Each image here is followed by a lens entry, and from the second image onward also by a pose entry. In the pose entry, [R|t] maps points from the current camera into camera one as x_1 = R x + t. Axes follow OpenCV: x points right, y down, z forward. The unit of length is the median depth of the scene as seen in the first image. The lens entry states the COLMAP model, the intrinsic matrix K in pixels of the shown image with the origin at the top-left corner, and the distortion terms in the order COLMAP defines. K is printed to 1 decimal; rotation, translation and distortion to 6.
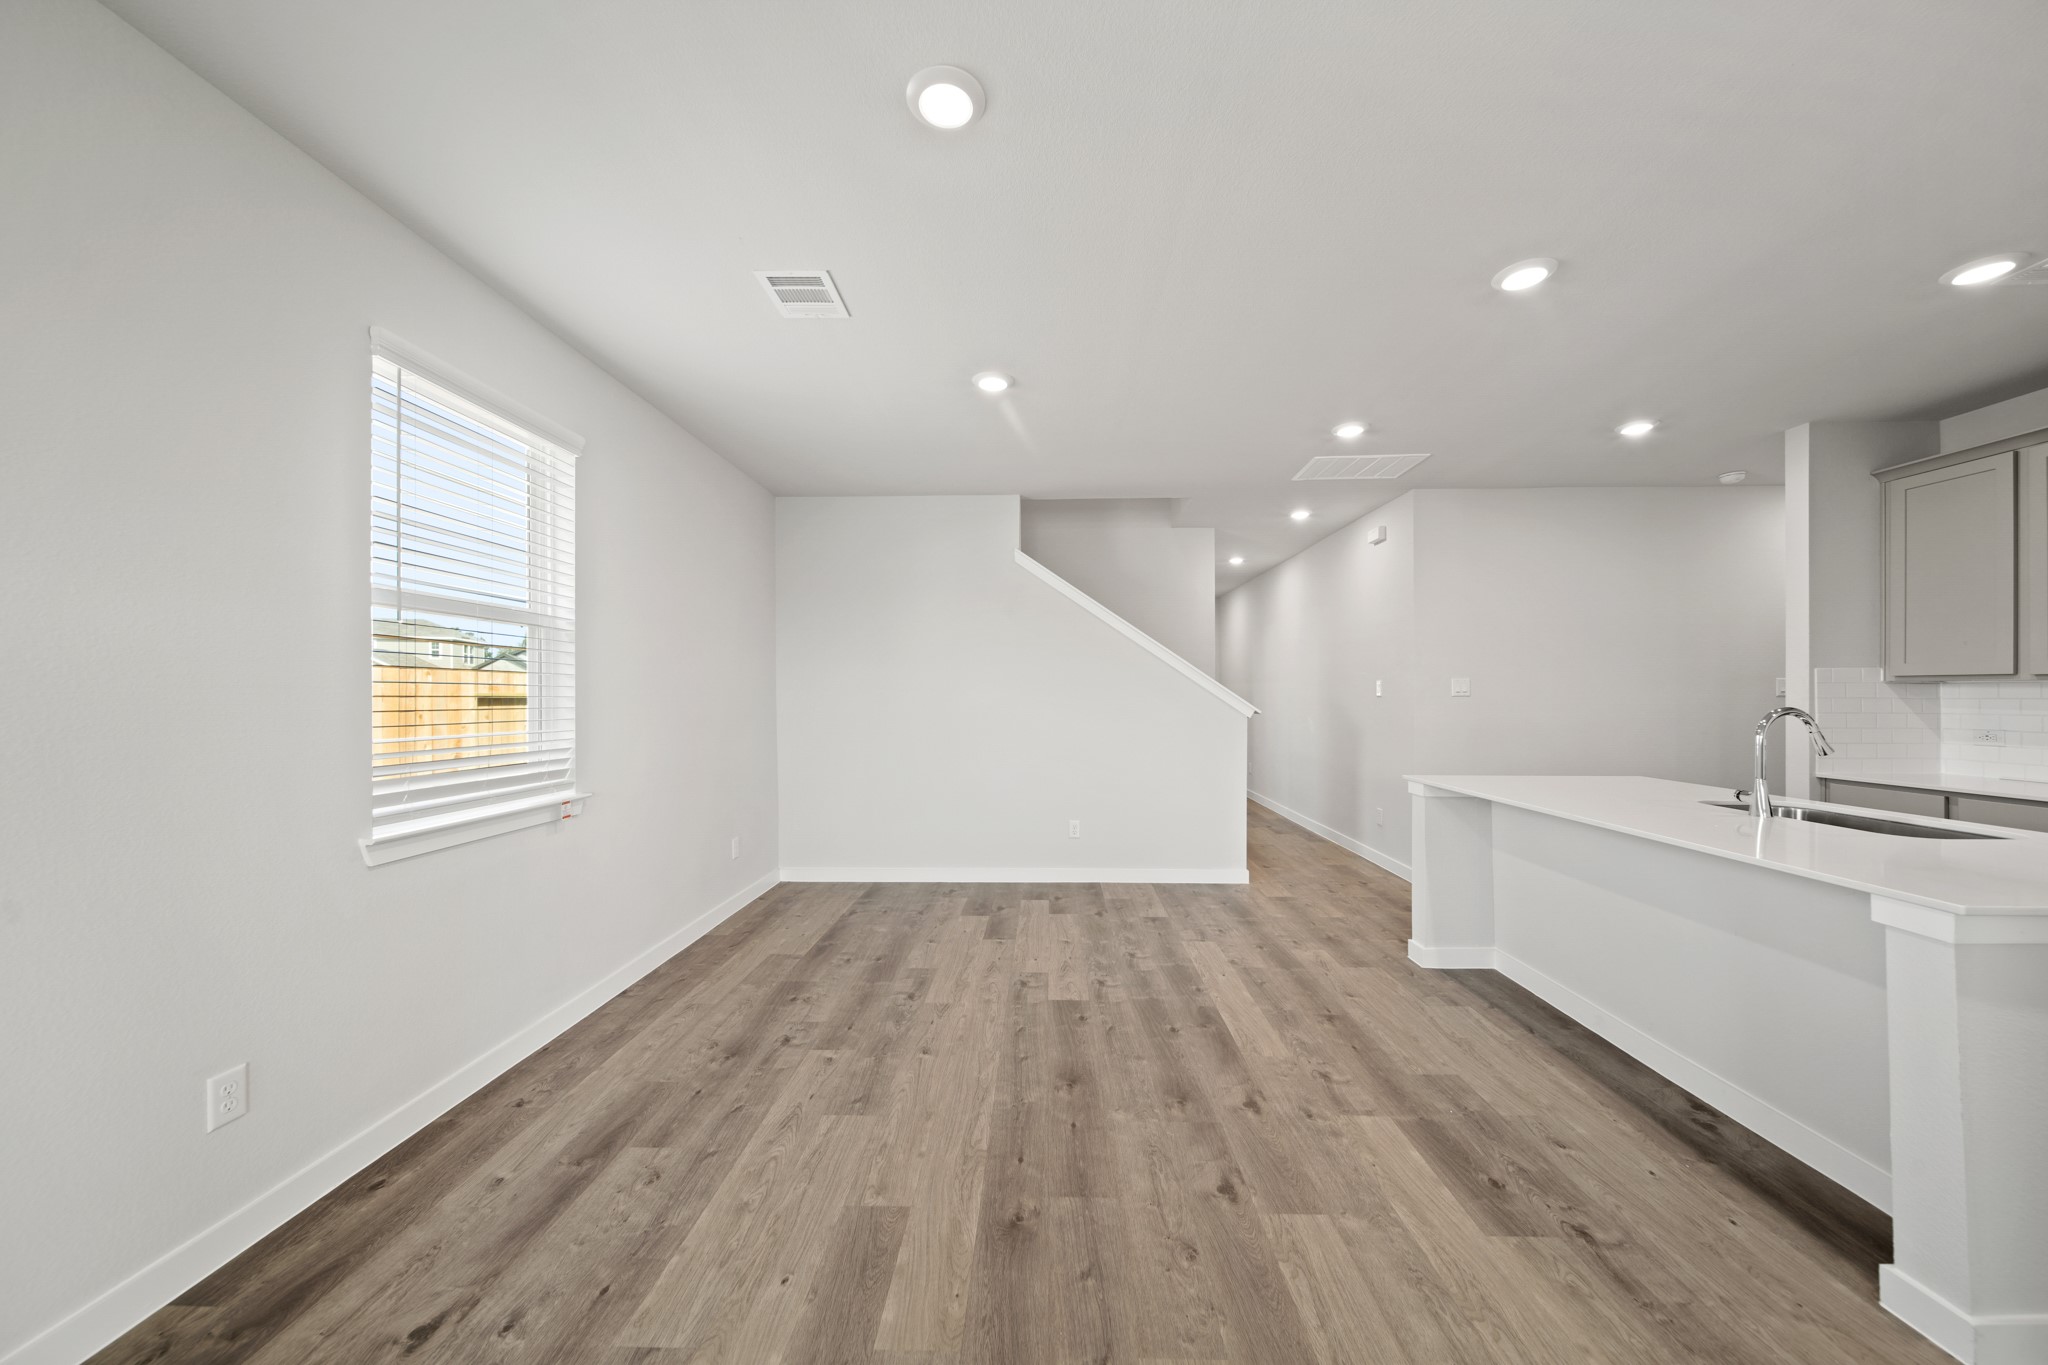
lens RADIAL K [[717.2, 0, 1026.3], [0, 717.2, 704.5], [0, 0, 1]] dist [-0.001405, -0.000370]
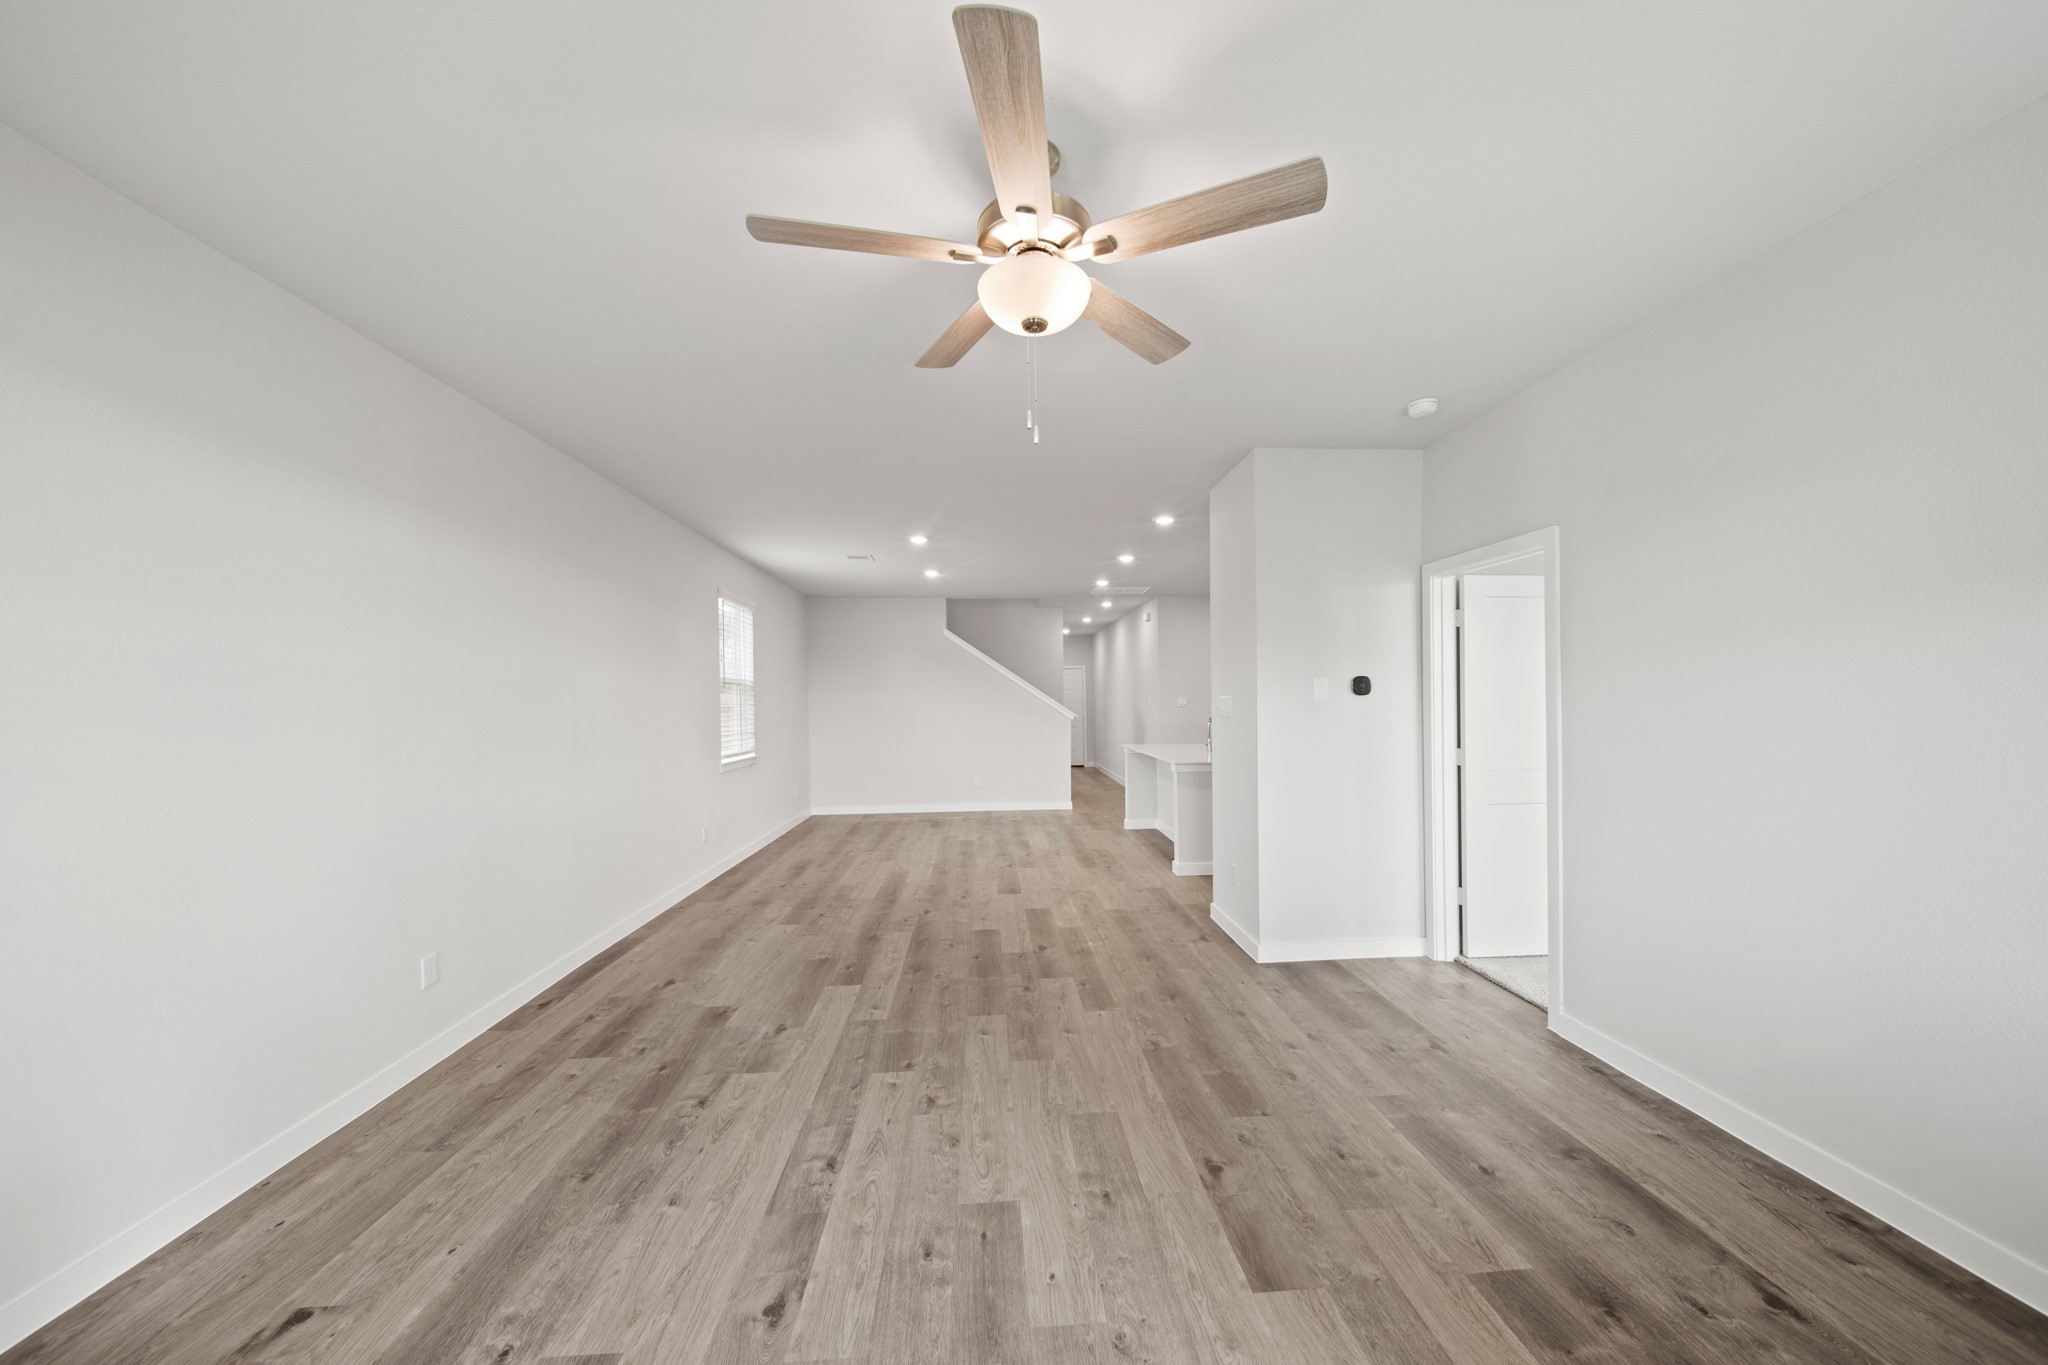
lens RADIAL K [[717.2, 0, 1026.3], [0, 717.2, 704.5], [0, 0, 1]] dist [-0.001405, -0.000370]
pose [[0.995747, -0.008845, 0.091704, 0.025364], [0.009848, 0.999896, -0.010493, -0.003078], [-0.091602, 0.011352, 0.995731, -0.827115]]
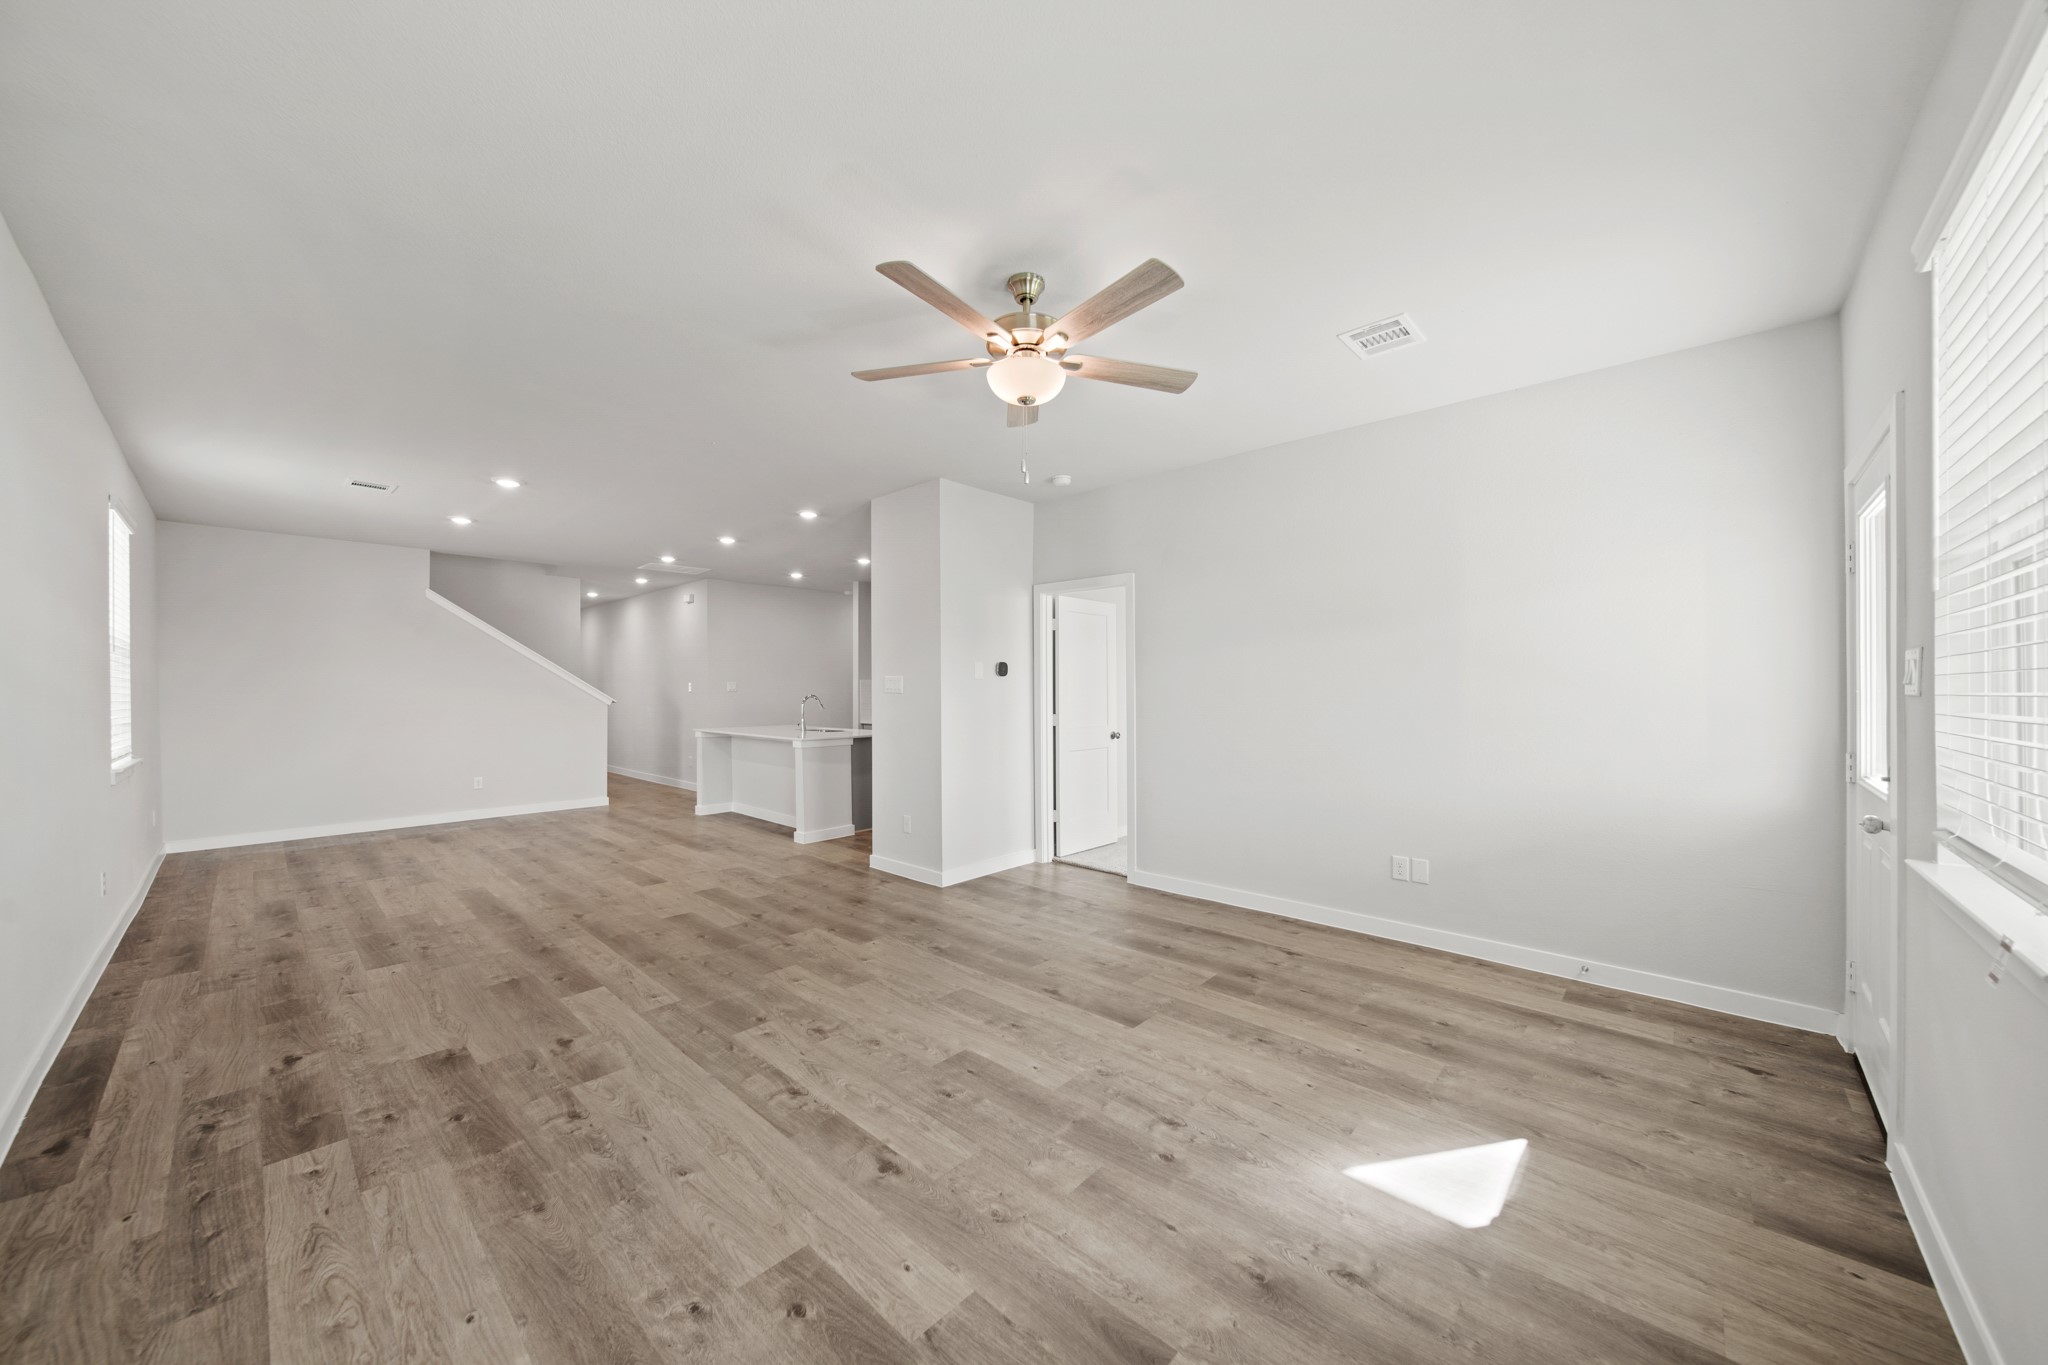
lens RADIAL K [[719.5, 0, 1018.3], [0, 719.5, 687.6], [0, 0, 1]] dist [0.000252, -0.000311]
pose [[0.663825, 0.002416, 0.747884, -0.302320], [0.012959, 0.999807, -0.014732, 0.014481], [-0.747775, 0.019471, 0.663666, -0.806461]]
